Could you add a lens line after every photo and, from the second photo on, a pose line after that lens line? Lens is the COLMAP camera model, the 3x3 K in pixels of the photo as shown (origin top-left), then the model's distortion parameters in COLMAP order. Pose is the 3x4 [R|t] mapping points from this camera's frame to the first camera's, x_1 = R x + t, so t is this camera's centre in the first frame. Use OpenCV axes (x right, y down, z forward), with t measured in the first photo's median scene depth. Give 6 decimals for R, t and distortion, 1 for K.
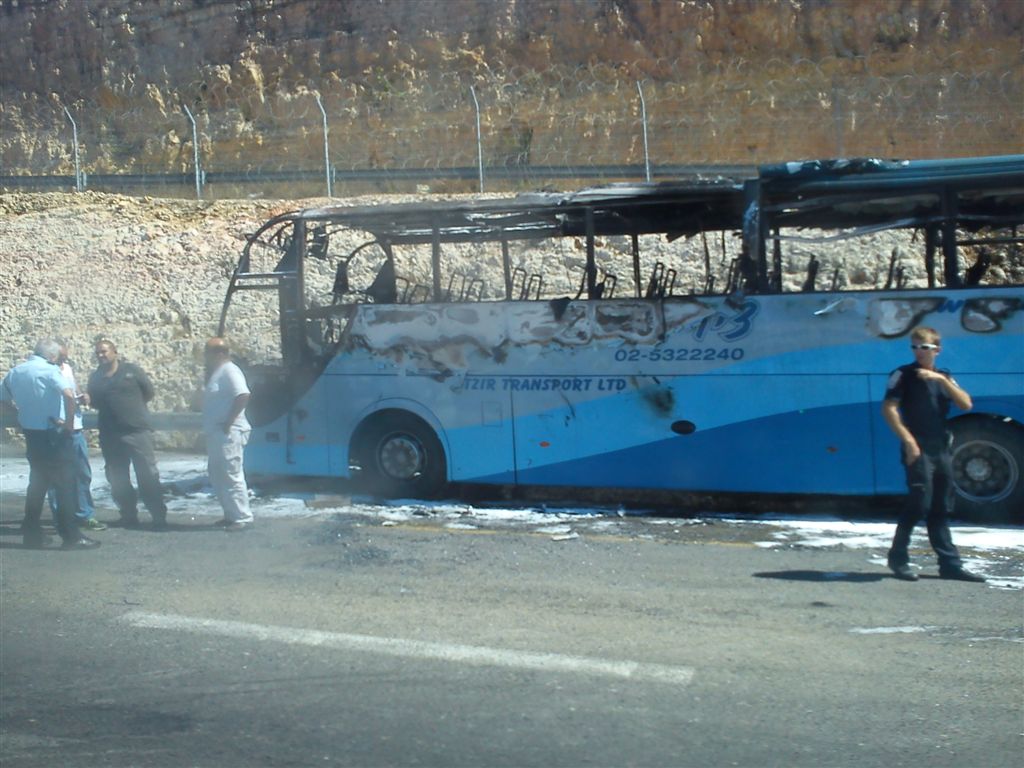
lens RADIAL K [[979.3, 0, 508.3], [0, 979.3, 413.6], [0, 0, 1]] dist [-0.044328, 0.000000]
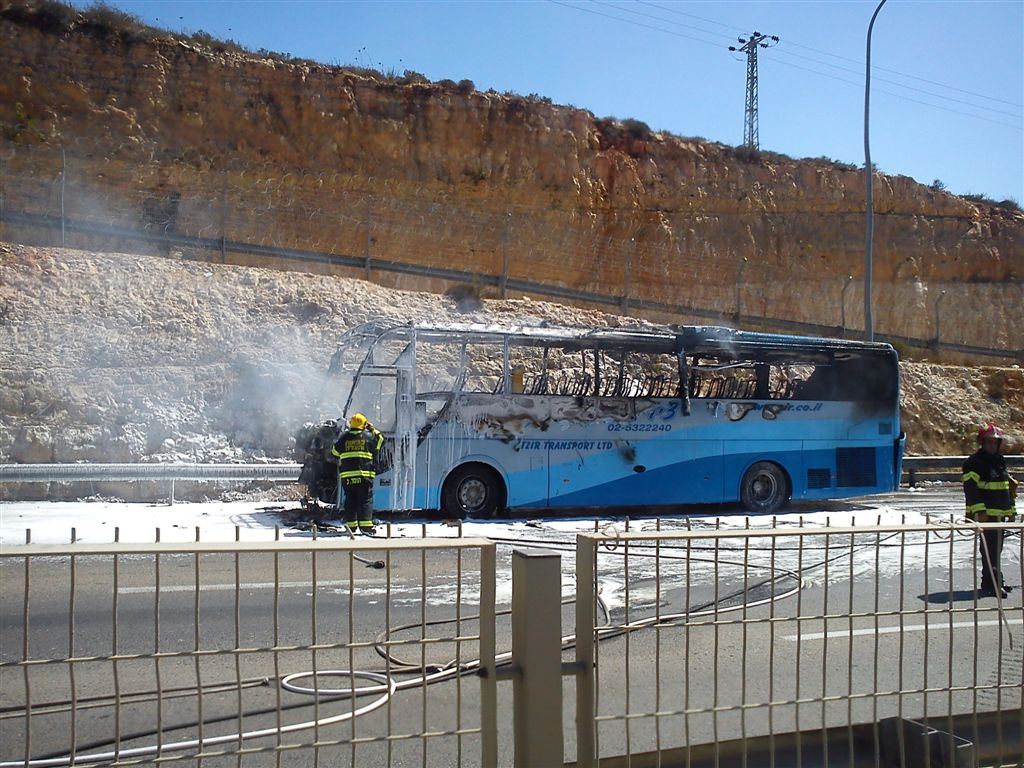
lens RADIAL K [[1055.9, 0, 504.3], [0, 1055.9, 388.9], [0, 0, 1]] dist [-0.078798, 0.000000]
pose [[0.738837, 0.025962, 0.673384, -0.554753], [0.006346, 0.998945, -0.045476, -0.019644], [-0.673854, 0.037873, 0.737893, -0.110548]]
